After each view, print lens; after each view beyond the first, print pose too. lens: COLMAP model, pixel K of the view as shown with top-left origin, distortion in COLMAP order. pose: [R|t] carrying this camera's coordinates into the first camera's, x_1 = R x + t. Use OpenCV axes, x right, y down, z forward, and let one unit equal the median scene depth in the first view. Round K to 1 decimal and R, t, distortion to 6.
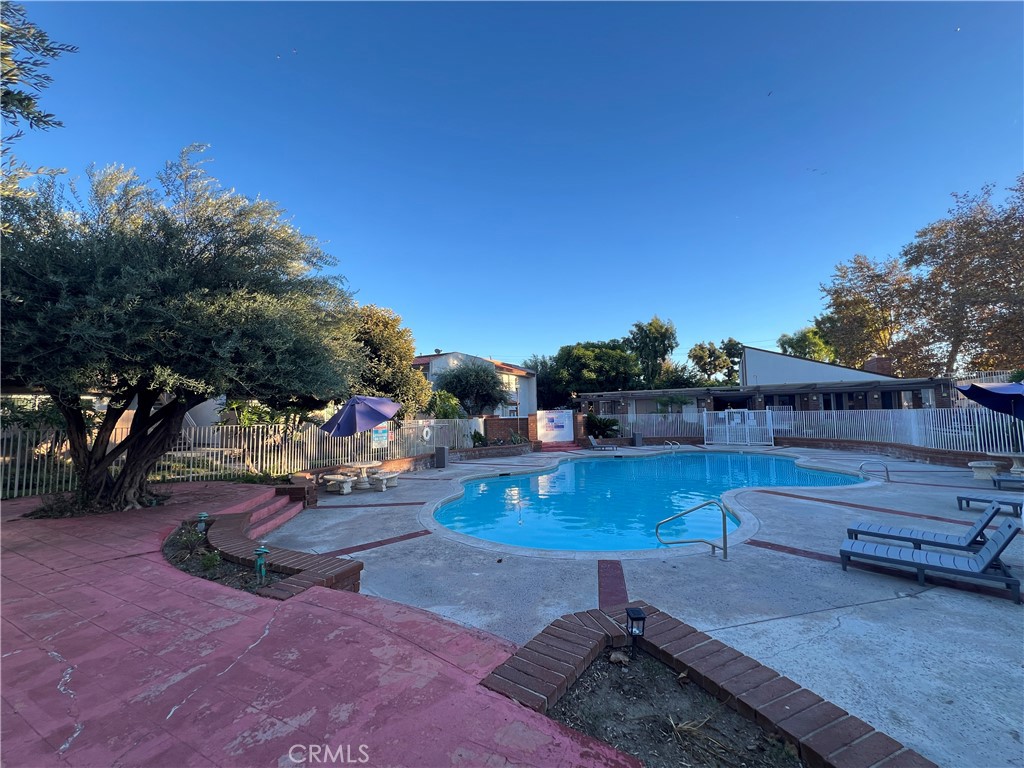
lens RADIAL K [[408.4, 0, 513.8], [0, 408.4, 385.7], [0, 0, 1]] dist [0.002119, -0.000078]
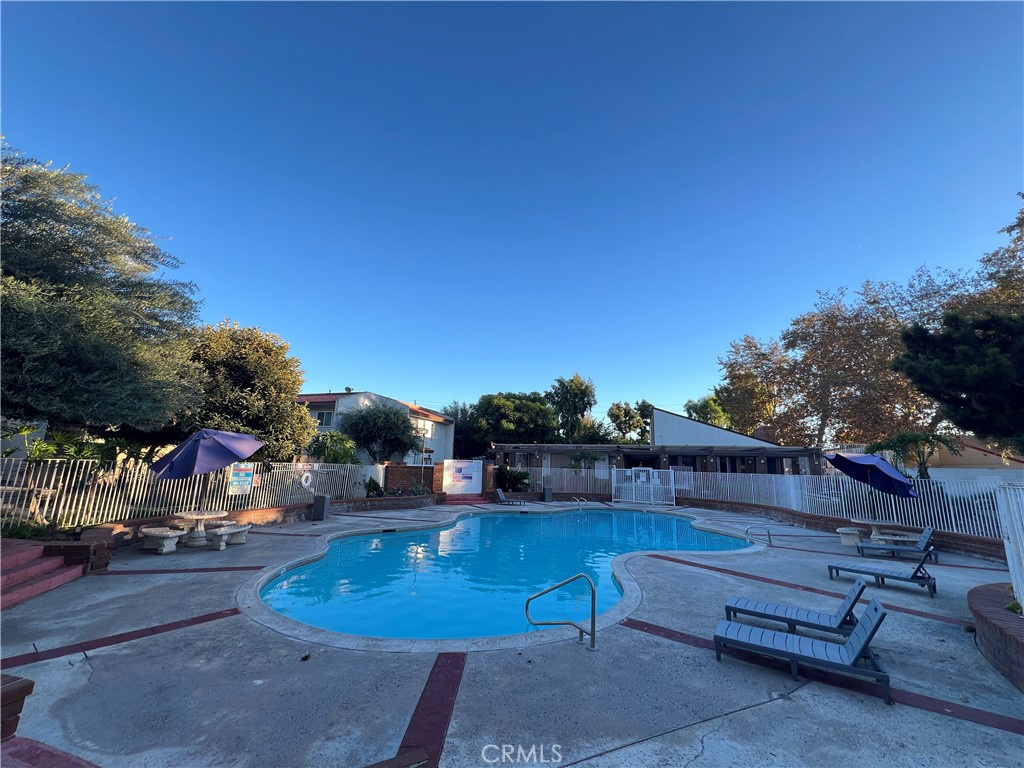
lens RADIAL K [[408.4, 0, 513.2], [0, 408.4, 386.0], [0, 0, 1]] dist [0.002119, -0.000078]
pose [[0.982682, 0.079751, 0.167259, 0.113292], [-0.059139, 0.990419, -0.124791, 0.005900], [-0.175608, 0.112739, 0.977983, 0.098275]]
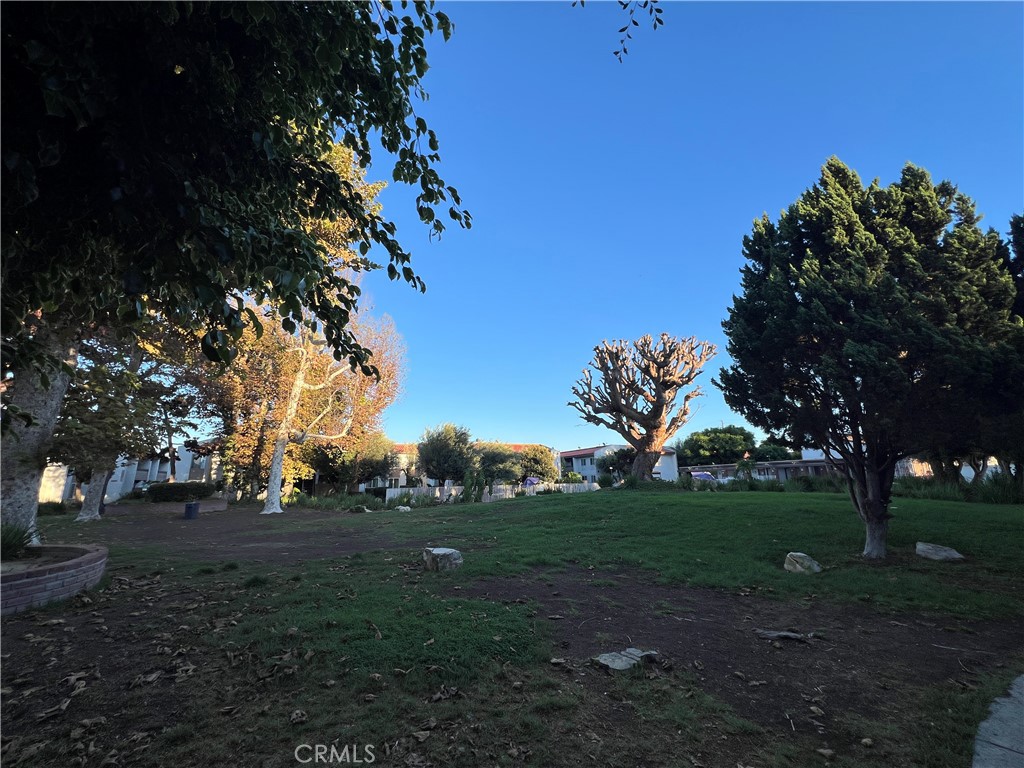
lens RADIAL K [[408.4, 0, 516.0], [0, 408.4, 384.1], [0, 0, 1]] dist [0.002119, -0.000078]
pose [[0.799725, -0.138752, -0.584113, 2.511530], [0.050530, 0.985031, -0.164806, -0.289457], [0.598236, 0.102284, 0.794765, -2.899121]]
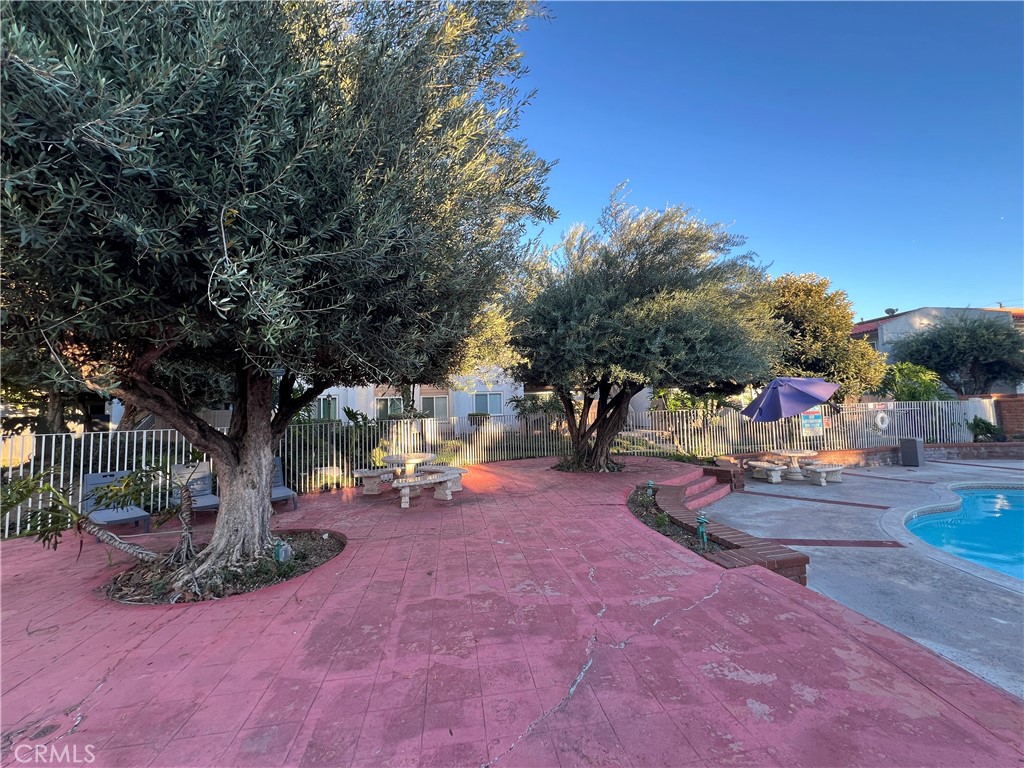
lens RADIAL K [[409.5, 0, 513.6], [0, 409.5, 385.6], [0, 0, 1]] dist [-0.001965, 0.000905]
pose [[0.591895, -0.054333, -0.804182, -0.000548], [0.081392, 0.996654, -0.007430, 0.001605], [0.801895, -0.061056, 0.594337, -0.028217]]
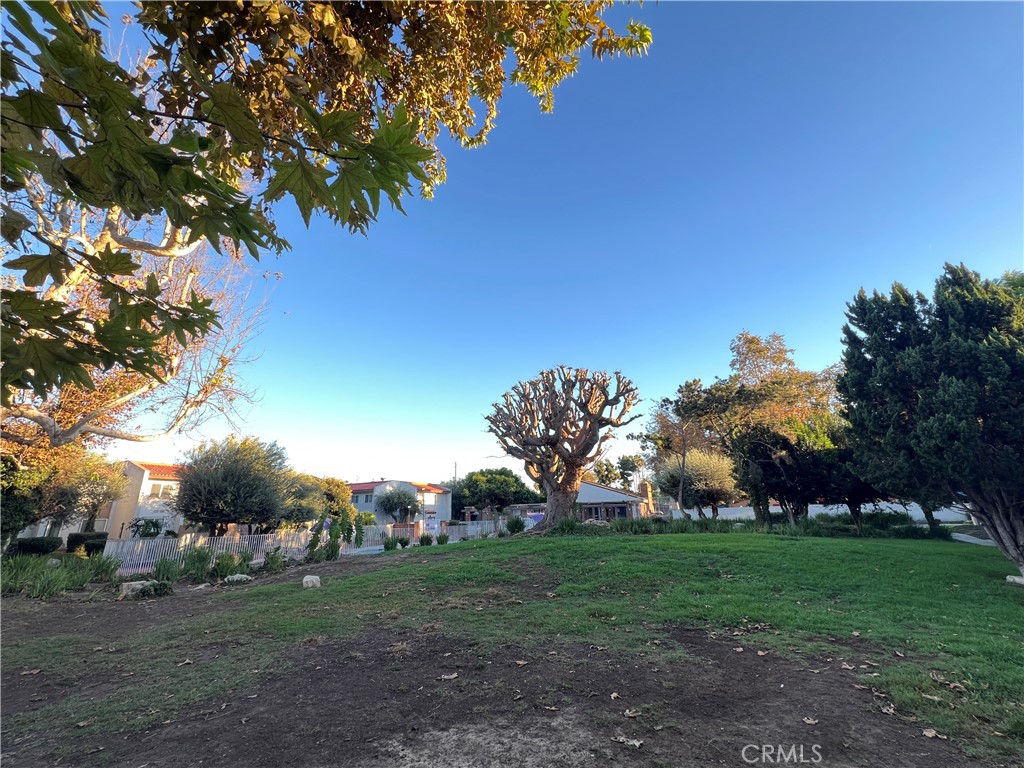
lens RADIAL K [[409.5, 0, 511.6], [0, 409.5, 386.4], [0, 0, 1]] dist [-0.001965, 0.000905]
pose [[0.999493, 0.002888, 0.031722, 1.146032], [0.004382, 0.973948, -0.226728, -0.309288], [-0.031551, 0.226752, 0.973441, -2.813609]]
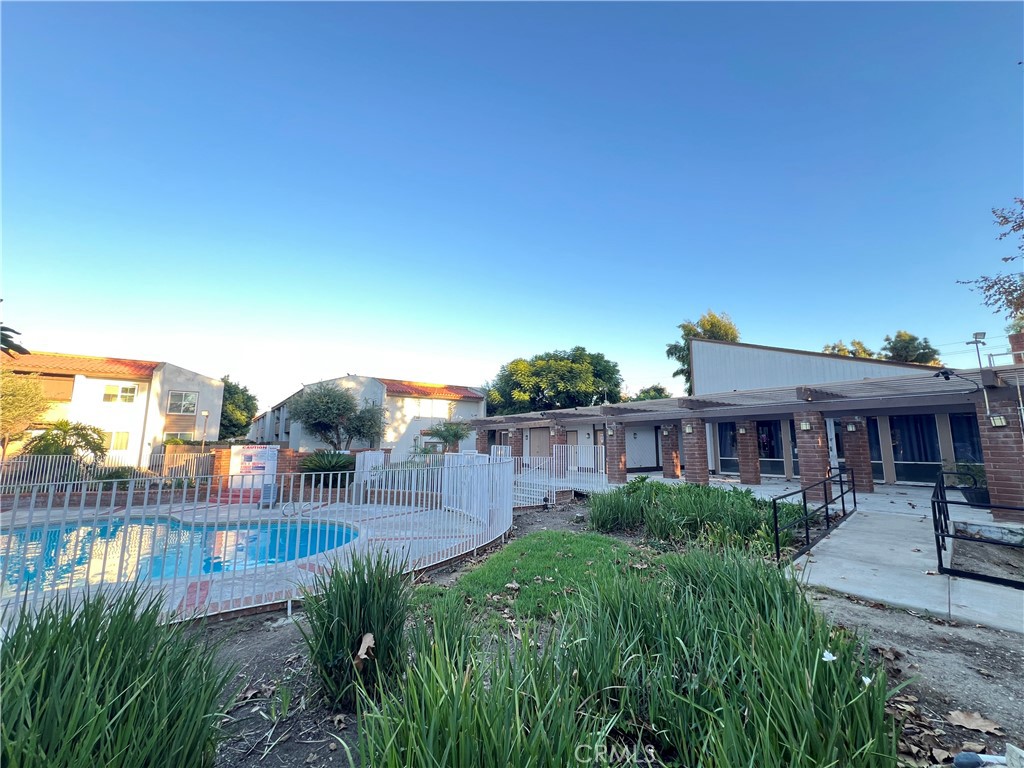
lens RADIAL K [[409.5, 0, 510.0], [0, 409.5, 386.1], [0, 0, 1]] dist [-0.001965, 0.000905]
pose [[0.895028, -0.043152, -0.443917, 2.330649], [0.013289, 0.997447, -0.070166, 0.035037], [0.445811, 0.056901, 0.893317, 1.477788]]
